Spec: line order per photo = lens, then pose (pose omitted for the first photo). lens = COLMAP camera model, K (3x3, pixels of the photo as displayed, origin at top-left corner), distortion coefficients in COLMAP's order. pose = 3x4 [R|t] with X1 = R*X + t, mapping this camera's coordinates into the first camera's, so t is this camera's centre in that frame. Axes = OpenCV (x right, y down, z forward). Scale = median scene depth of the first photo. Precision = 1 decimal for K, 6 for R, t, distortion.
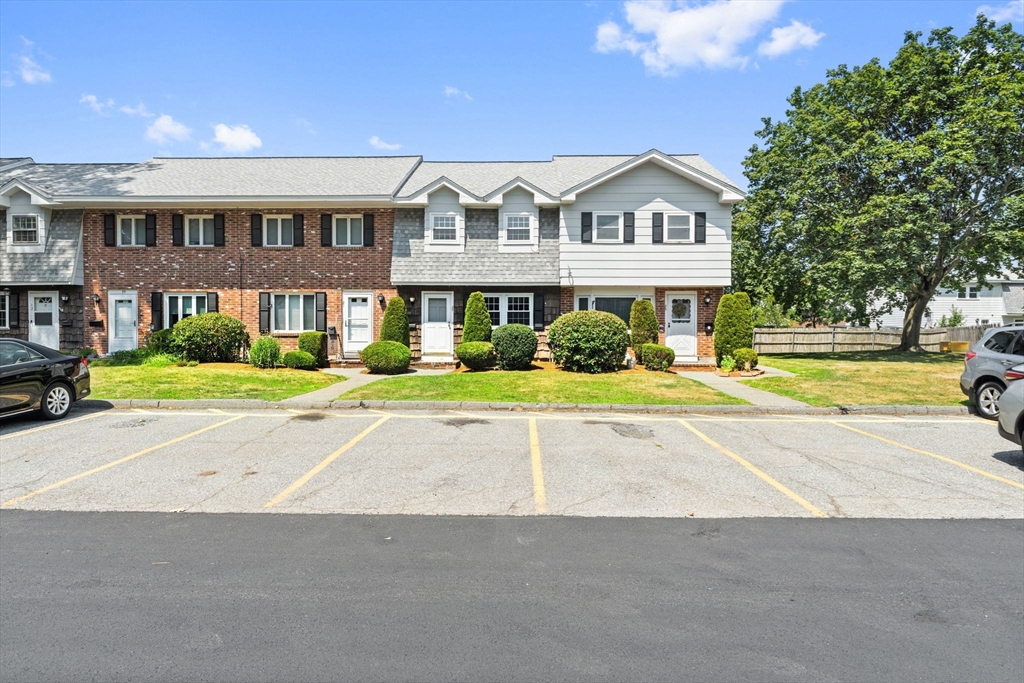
lens RADIAL K [[457.6, 0, 514.3], [0, 457.6, 340.4], [0, 0, 1]] dist [-0.002197, -0.000008]
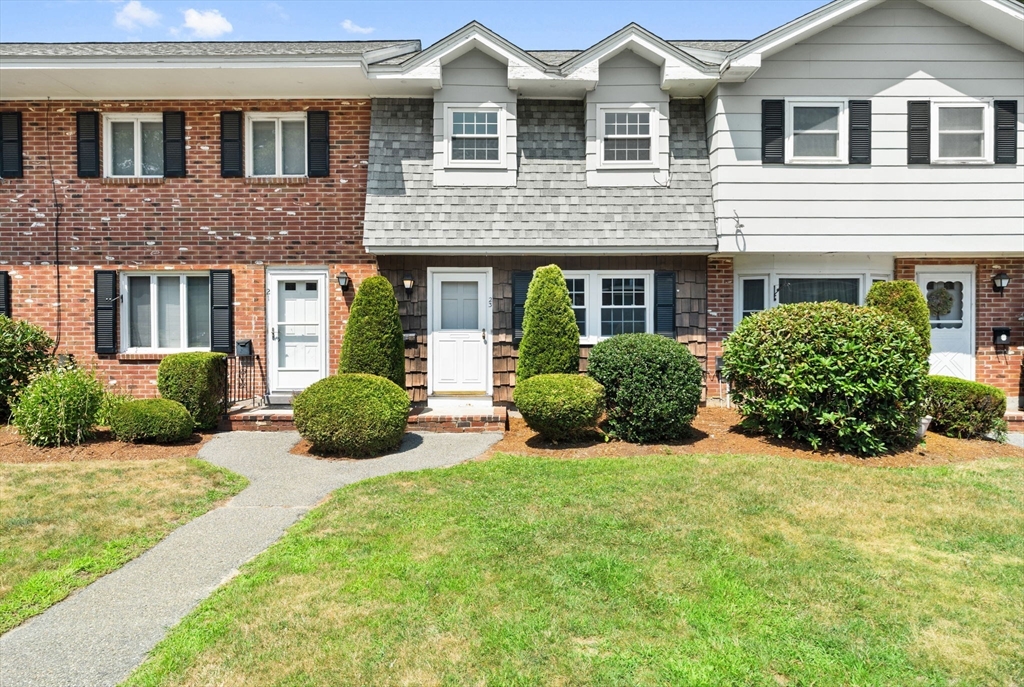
lens RADIAL K [[457.6, 0, 509.8], [0, 457.6, 340.8], [0, 0, 1]] dist [-0.002197, -0.000008]
pose [[0.999686, -0.006596, 0.024158, -0.128763], [0.006705, 0.999968, -0.004463, -0.025909], [-0.024128, 0.004624, 0.999698, 0.515477]]
